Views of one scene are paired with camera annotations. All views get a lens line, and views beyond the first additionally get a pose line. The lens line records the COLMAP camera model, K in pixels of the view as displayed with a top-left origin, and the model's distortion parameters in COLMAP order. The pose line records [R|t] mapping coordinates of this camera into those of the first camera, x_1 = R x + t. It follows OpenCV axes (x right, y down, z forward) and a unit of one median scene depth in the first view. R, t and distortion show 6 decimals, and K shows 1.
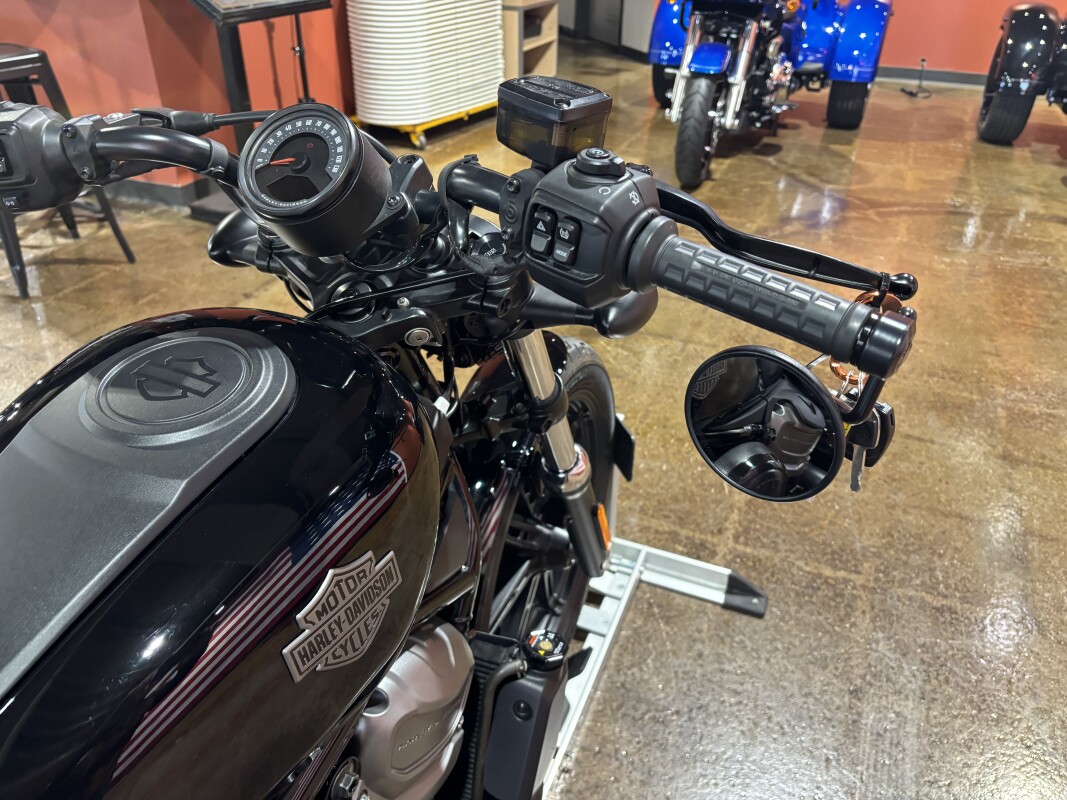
lens RADIAL K [[816.0, 0, 541.4], [0, 816.0, 382.8], [0, 0, 1]] dist [0.054987, -0.066387]
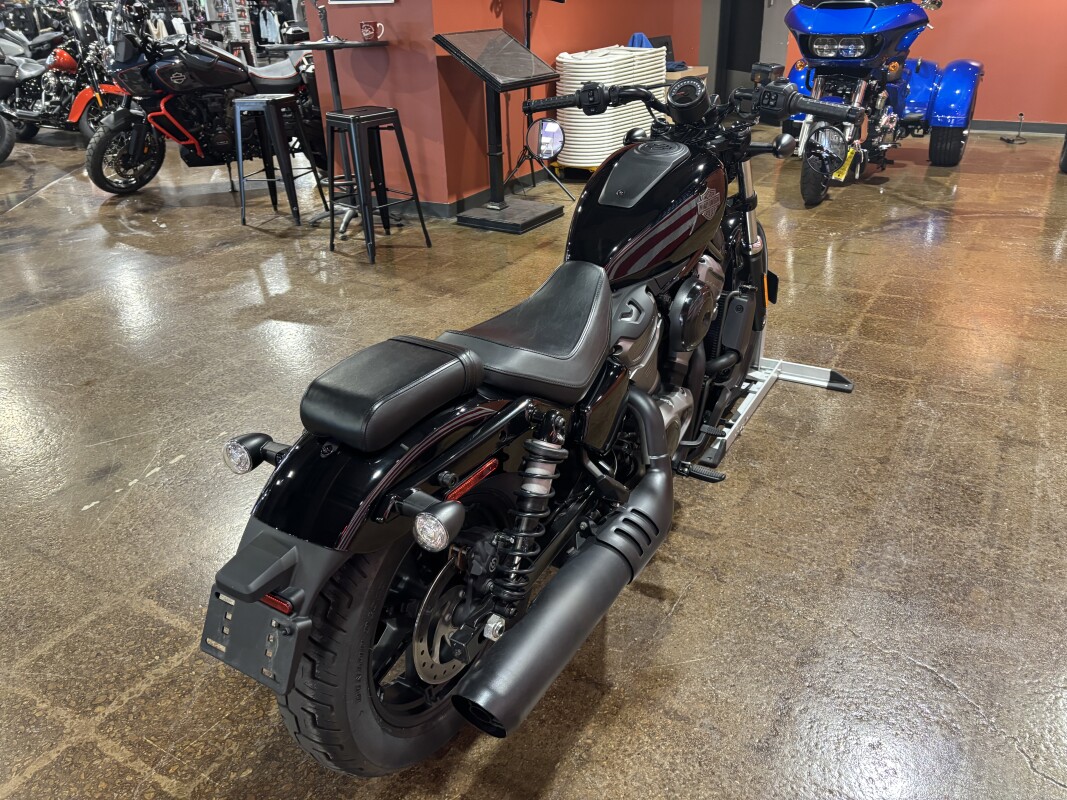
lens RADIAL K [[816.0, 0, 533.8], [0, 816.0, 397.7], [0, 0, 1]] dist [0.054987, -0.066387]
pose [[0.988437, 0.022088, -0.150014, -0.055463], [-0.033745, 0.996566, -0.075608, 0.182978], [0.147829, 0.079796, 0.985789, -0.337886]]
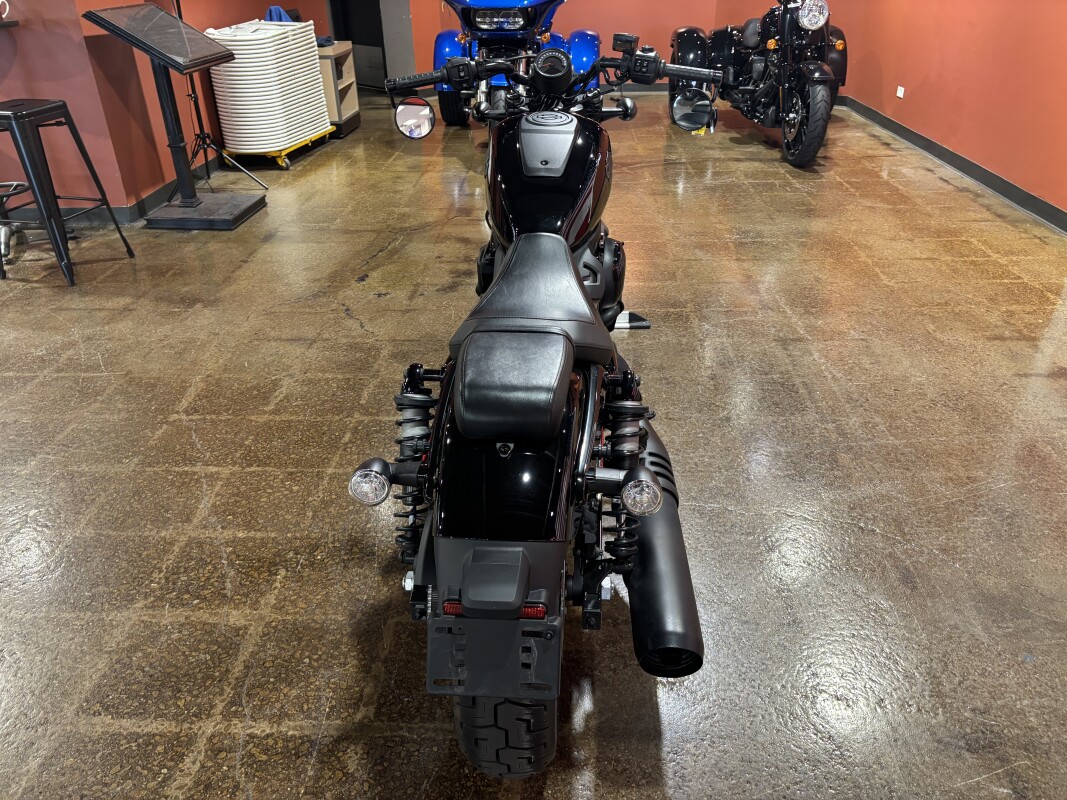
lens RADIAL K [[816.0, 0, 534.1], [0, 816.0, 405.2], [0, 0, 1]] dist [0.054987, -0.066387]
pose [[0.938074, -0.194806, 0.286473, -0.243739], [0.204269, 0.978909, -0.003219, 0.169391], [-0.279804, 0.061537, 0.958083, -0.331257]]
